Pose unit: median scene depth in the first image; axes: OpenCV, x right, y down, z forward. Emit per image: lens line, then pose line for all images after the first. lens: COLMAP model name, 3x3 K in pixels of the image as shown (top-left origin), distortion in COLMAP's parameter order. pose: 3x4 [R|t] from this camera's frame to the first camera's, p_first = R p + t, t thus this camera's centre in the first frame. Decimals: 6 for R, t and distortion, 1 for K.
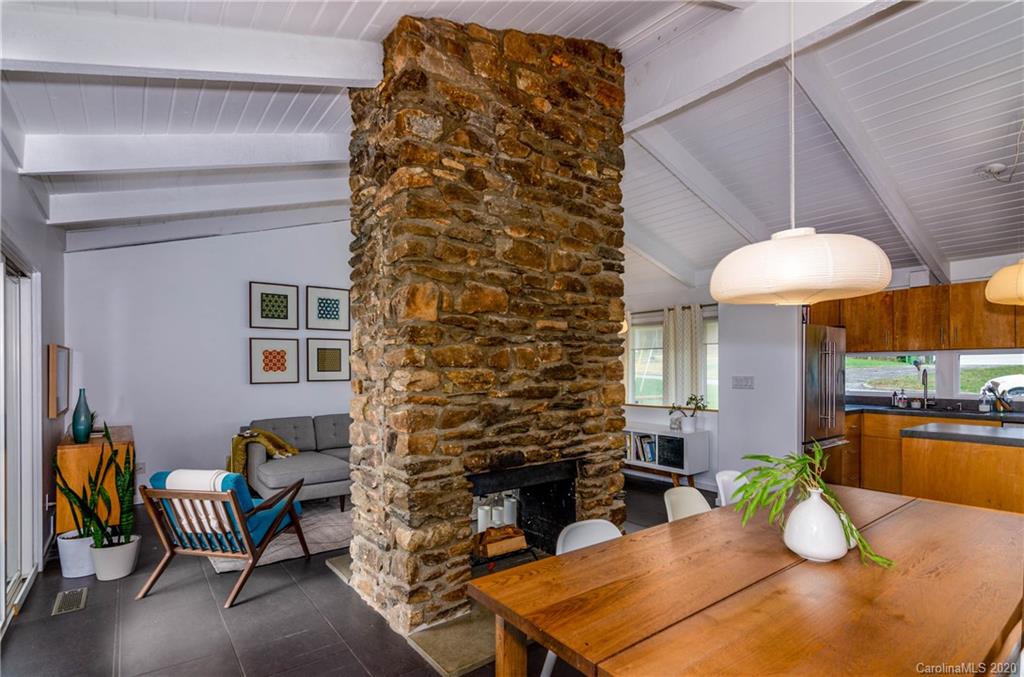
lens RADIAL K [[497.2, 0, 516.1], [0, 497.2, 365.0], [0, 0, 1]] dist [0.000528, 0.001711]
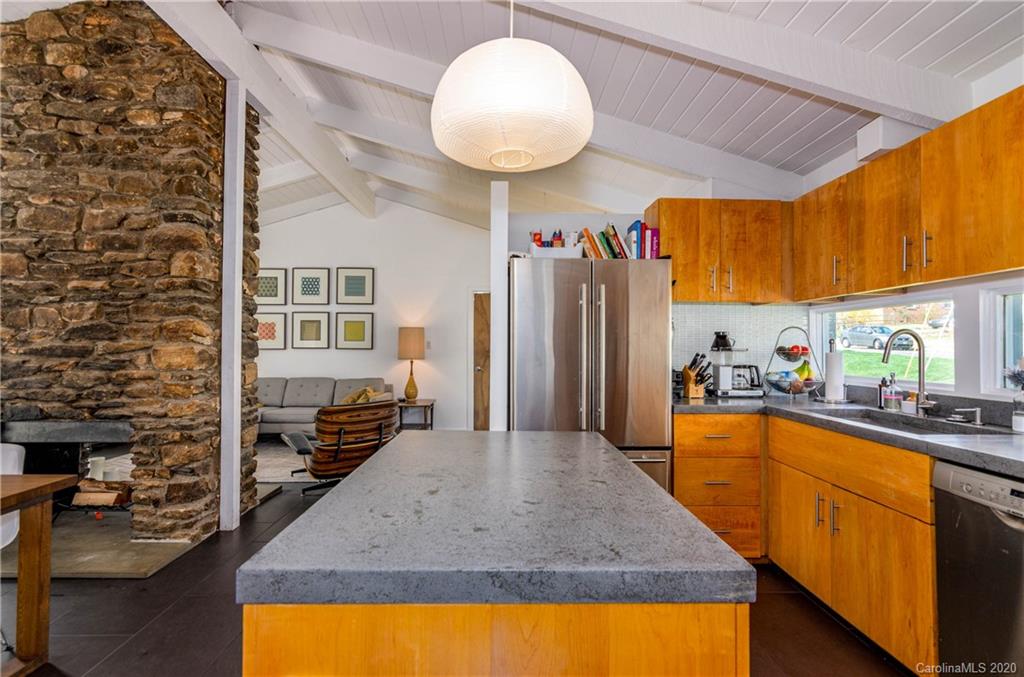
lens RADIAL K [[497.2, 0, 512.9], [0, 497.2, 337.0], [0, 0, 1]] dist [0.000528, 0.001711]
pose [[0.805653, -0.005525, -0.592361, 1.356862], [-0.001551, 0.999933, -0.011436, 0.034907], [0.592385, 0.010132, 0.805591, 0.696769]]
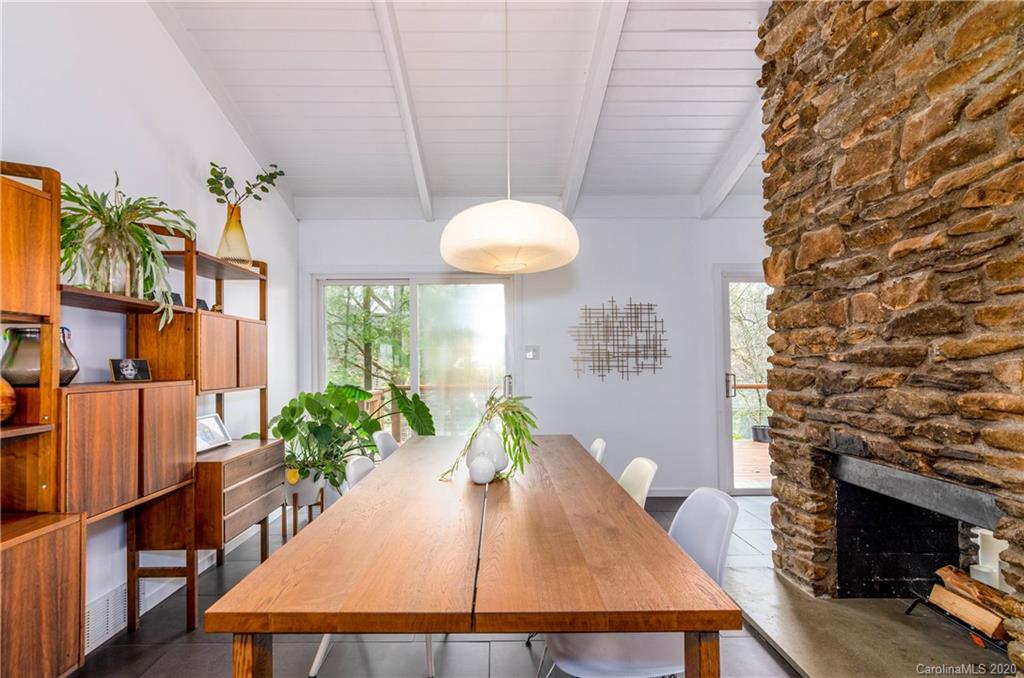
lens RADIAL K [[497.2, 0, 500.0], [0, 497.2, 351.5], [0, 0, 1]] dist [0.000528, 0.001711]
pose [[-0.602102, -0.010776, -0.798346, 0.847265], [0.016409, 0.999531, -0.025867, 0.054740], [0.798250, -0.028674, -0.601643, 0.955190]]
